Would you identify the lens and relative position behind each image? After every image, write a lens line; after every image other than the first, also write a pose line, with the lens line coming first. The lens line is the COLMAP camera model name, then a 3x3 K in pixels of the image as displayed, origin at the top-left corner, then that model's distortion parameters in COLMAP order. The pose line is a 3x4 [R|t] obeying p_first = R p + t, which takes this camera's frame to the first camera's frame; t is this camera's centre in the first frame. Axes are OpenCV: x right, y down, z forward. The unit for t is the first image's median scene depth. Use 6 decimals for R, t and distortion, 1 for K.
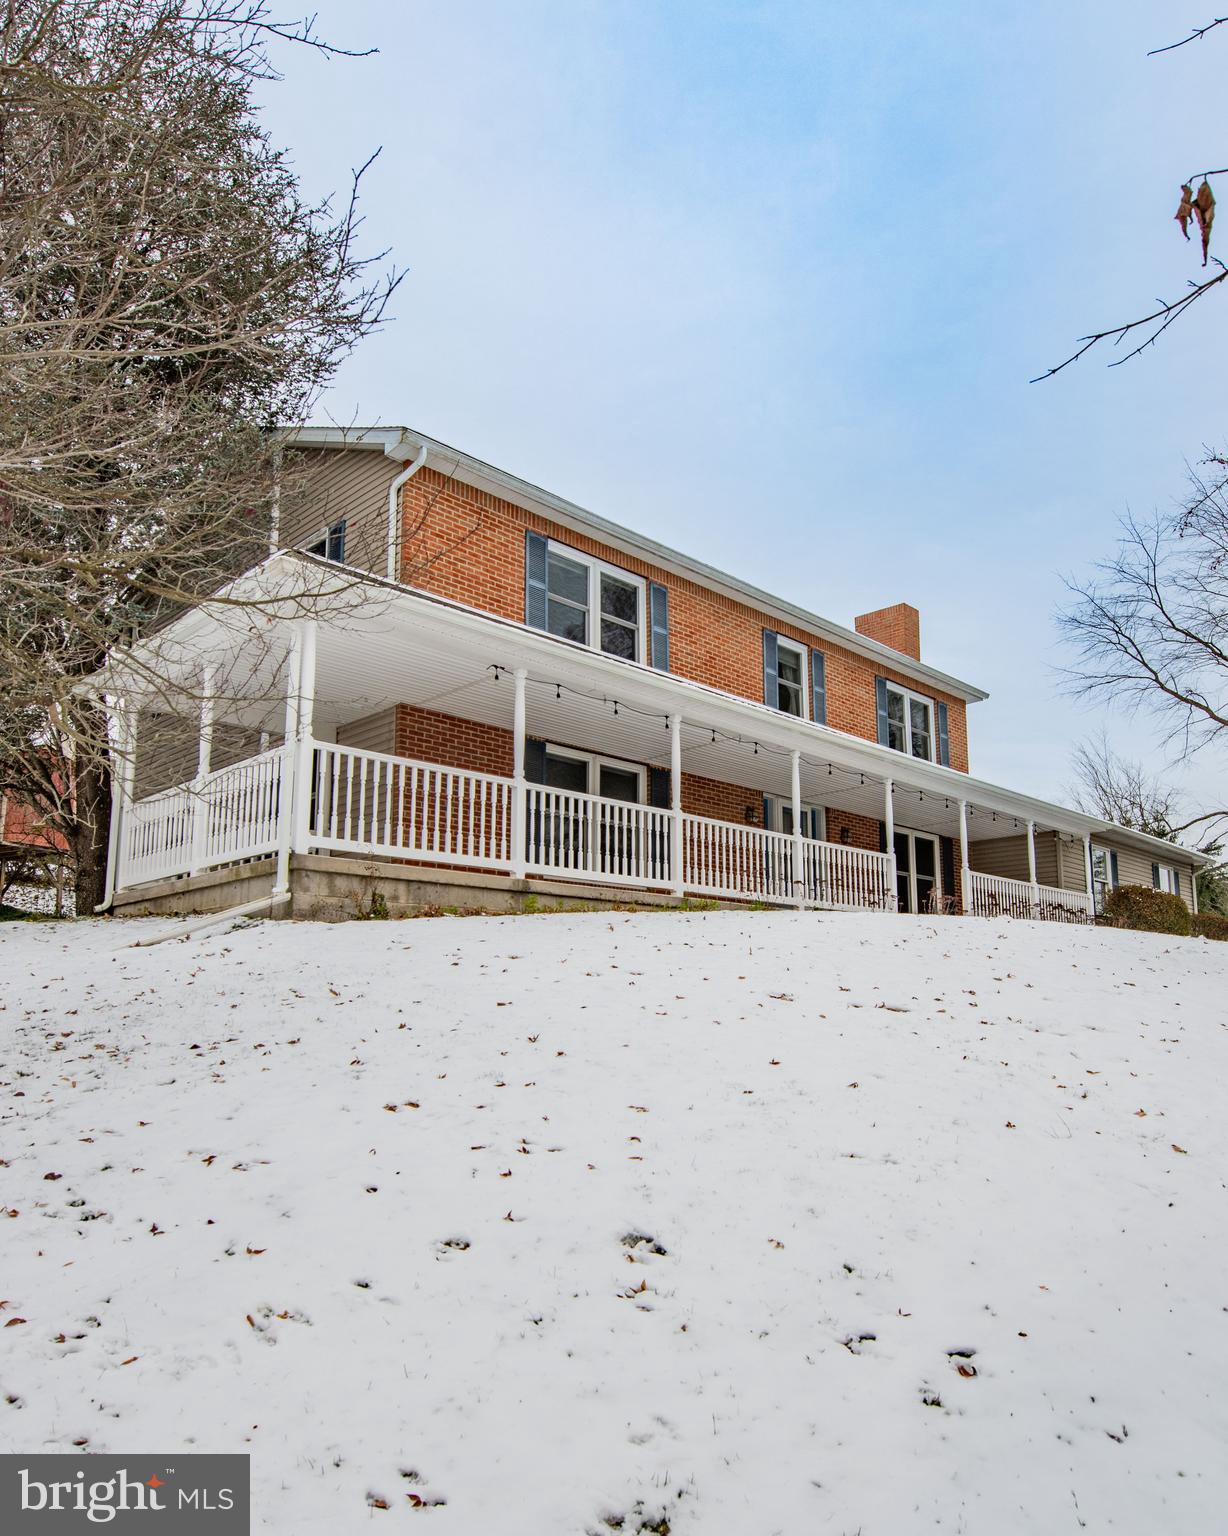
lens RADIAL K [[1140.2, 0, 613.9], [0, 1140.2, 770.0], [0, 0, 1]] dist [0.007025, 0.001315]
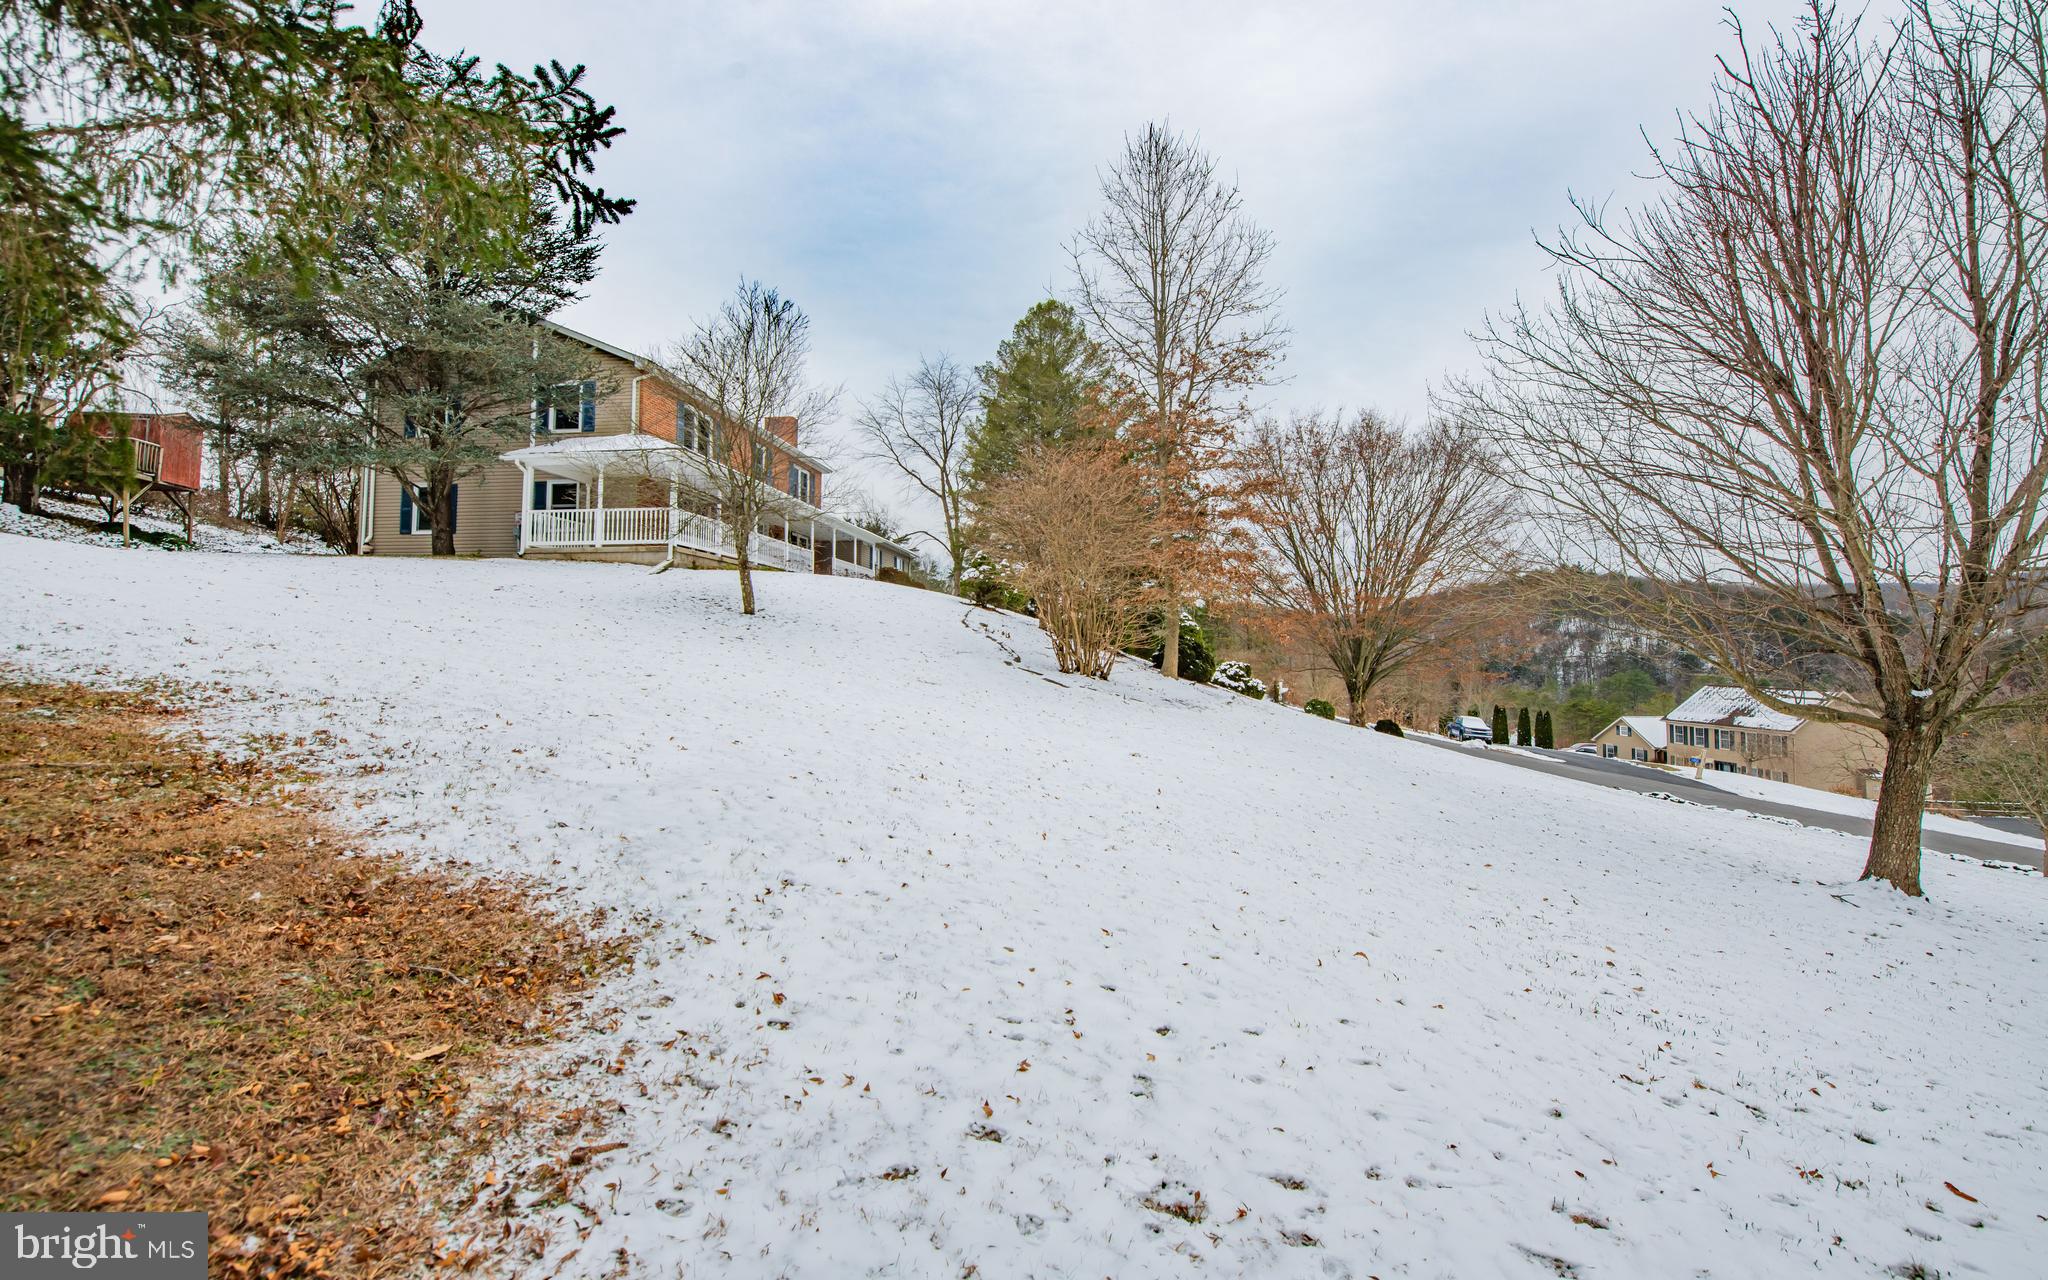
lens RADIAL K [[854.0, 0, 1021.3], [0, 854.0, 638.1], [0, 0, 1]] dist [-0.000514, -0.000056]
pose [[0.807920, -0.005315, 0.589268, -0.332583], [-0.108450, 0.981539, 0.157545, -0.054467], [-0.579227, -0.191190, 0.792428, -0.515001]]
